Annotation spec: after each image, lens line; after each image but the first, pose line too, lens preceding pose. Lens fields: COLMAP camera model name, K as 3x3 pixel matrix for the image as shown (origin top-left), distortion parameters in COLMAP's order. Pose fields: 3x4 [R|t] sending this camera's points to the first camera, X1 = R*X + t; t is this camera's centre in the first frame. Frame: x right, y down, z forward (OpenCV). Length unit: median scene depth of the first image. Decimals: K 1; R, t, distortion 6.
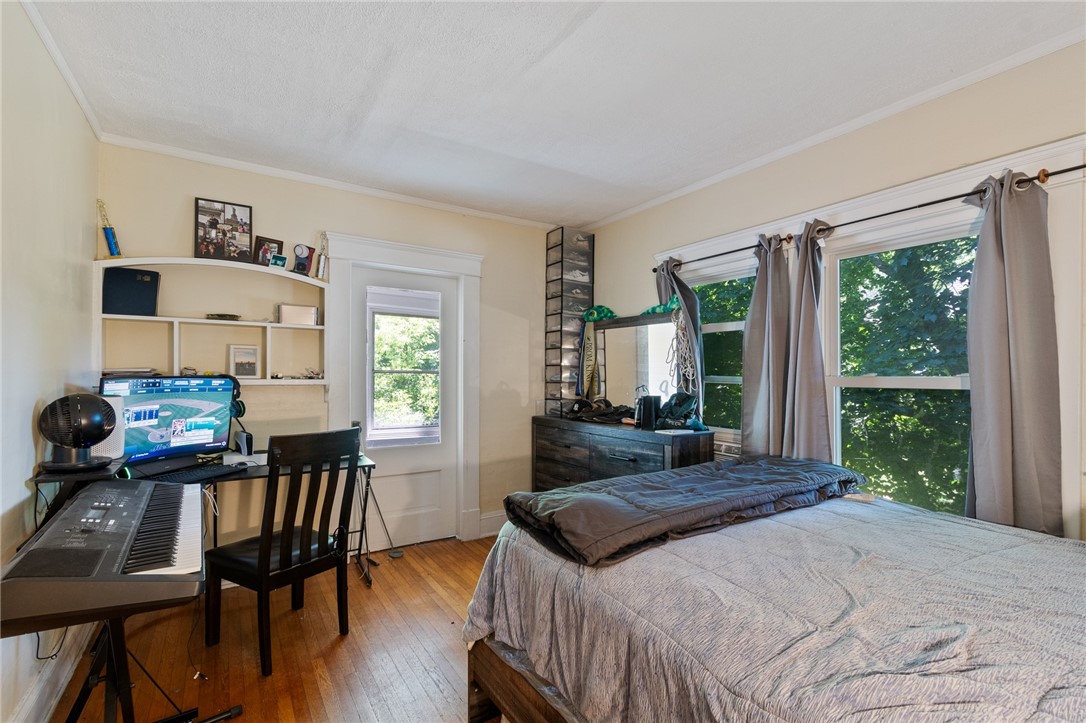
lens RADIAL K [[477.1, 0, 541.8], [0, 477.1, 363.6], [0, 0, 1]] dist [0.001247, -0.001836]
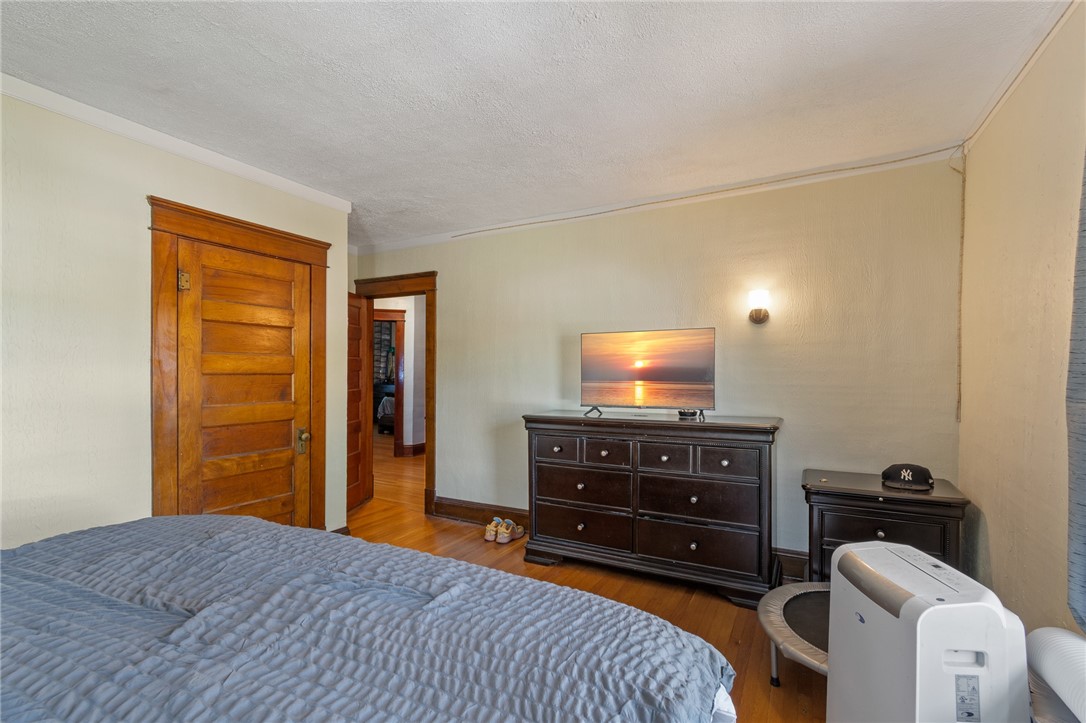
lens RADIAL K [[477.1, 0, 543.9], [0, 477.1, 368.6], [0, 0, 1]] dist [0.001247, -0.001836]
pose [[0.879602, 0.006443, 0.475666, -0.467821], [-0.008350, 0.999963, 0.001897, -0.000481], [-0.475636, -0.005641, 0.879624, -2.057835]]
